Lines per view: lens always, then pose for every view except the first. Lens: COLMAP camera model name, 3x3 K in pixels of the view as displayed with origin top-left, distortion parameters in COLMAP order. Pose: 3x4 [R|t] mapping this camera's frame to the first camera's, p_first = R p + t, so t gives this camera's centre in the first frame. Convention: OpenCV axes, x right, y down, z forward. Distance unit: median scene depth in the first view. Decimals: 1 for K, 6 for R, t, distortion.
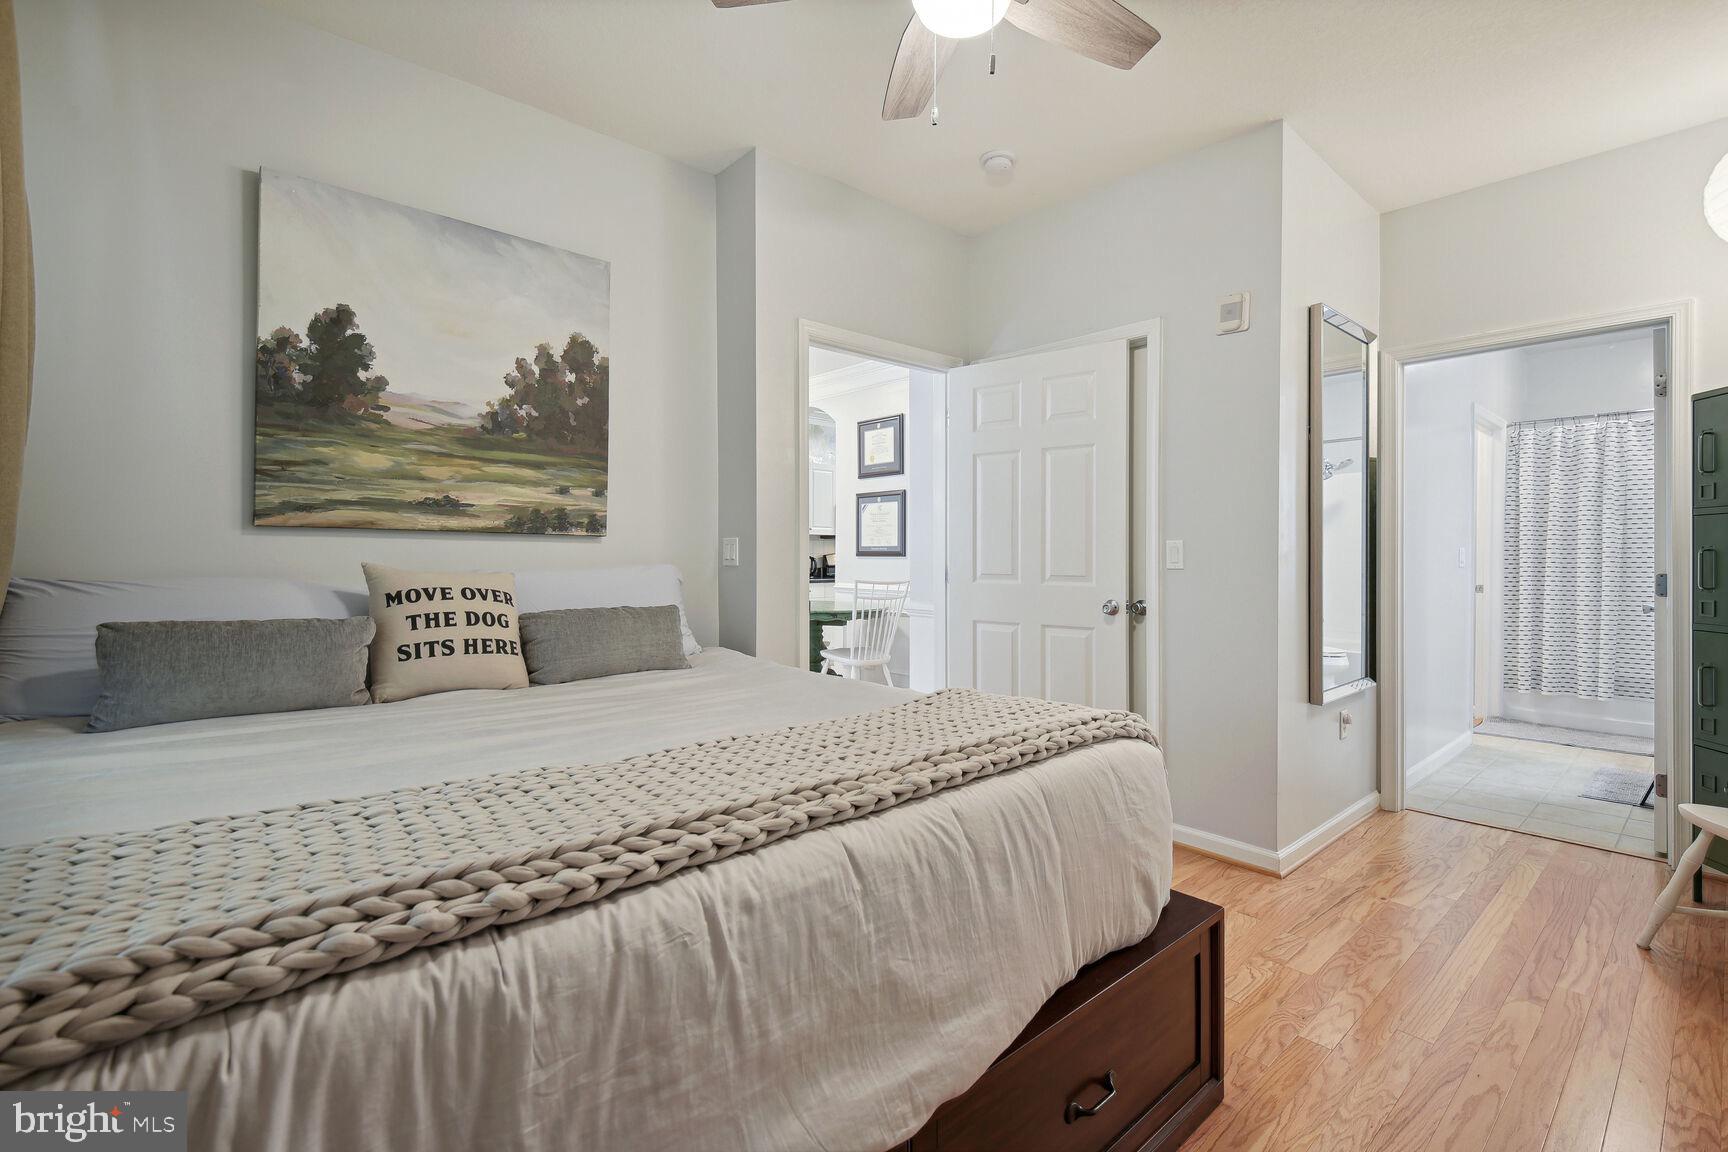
lens RADIAL K [[804.4, 0, 870.2], [0, 804.4, 557.7], [0, 0, 1]] dist [0.030149, -0.004831]
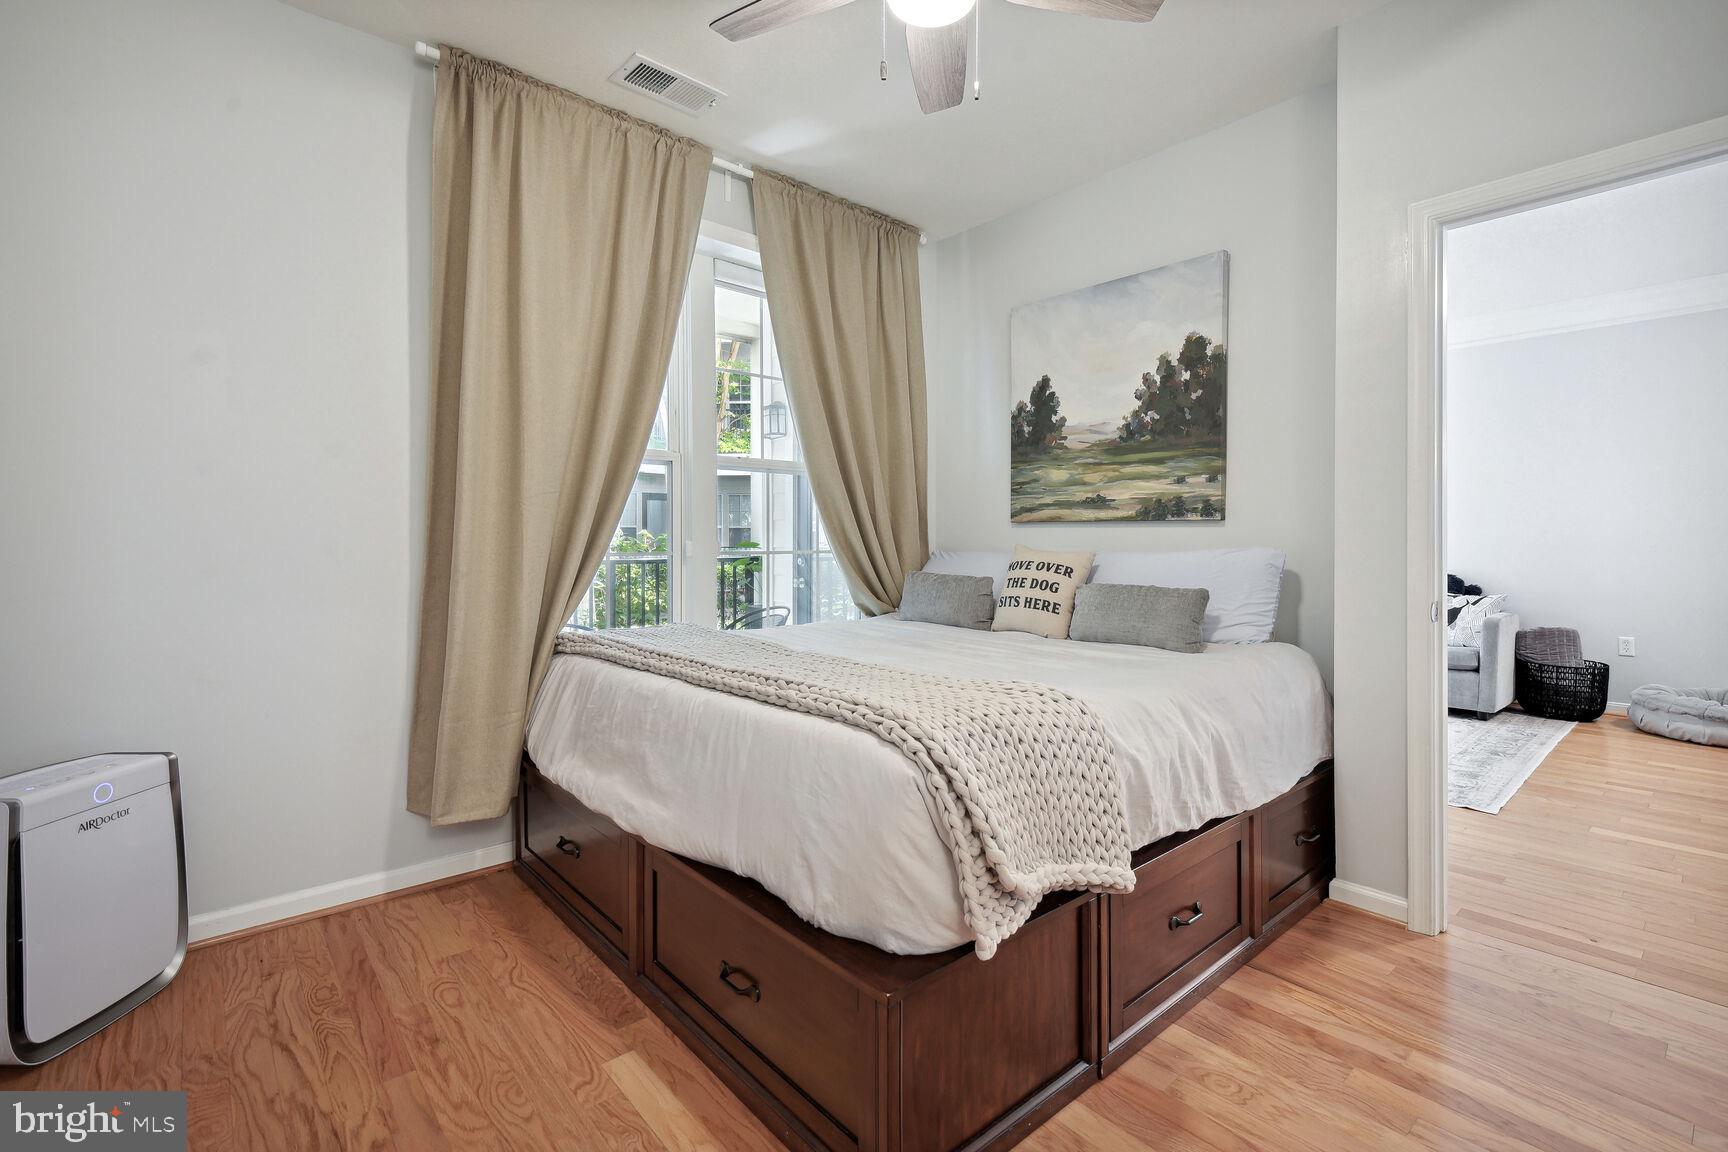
lens RADIAL K [[804.4, 0, 891.7], [0, 804.4, 547.5], [0, 0, 1]] dist [0.030149, -0.004831]
pose [[-0.016840, -0.001637, -0.999857, 0.784292], [-0.005634, 0.999983, -0.001542, 0.013985], [0.999842, 0.005607, -0.016849, 0.669064]]
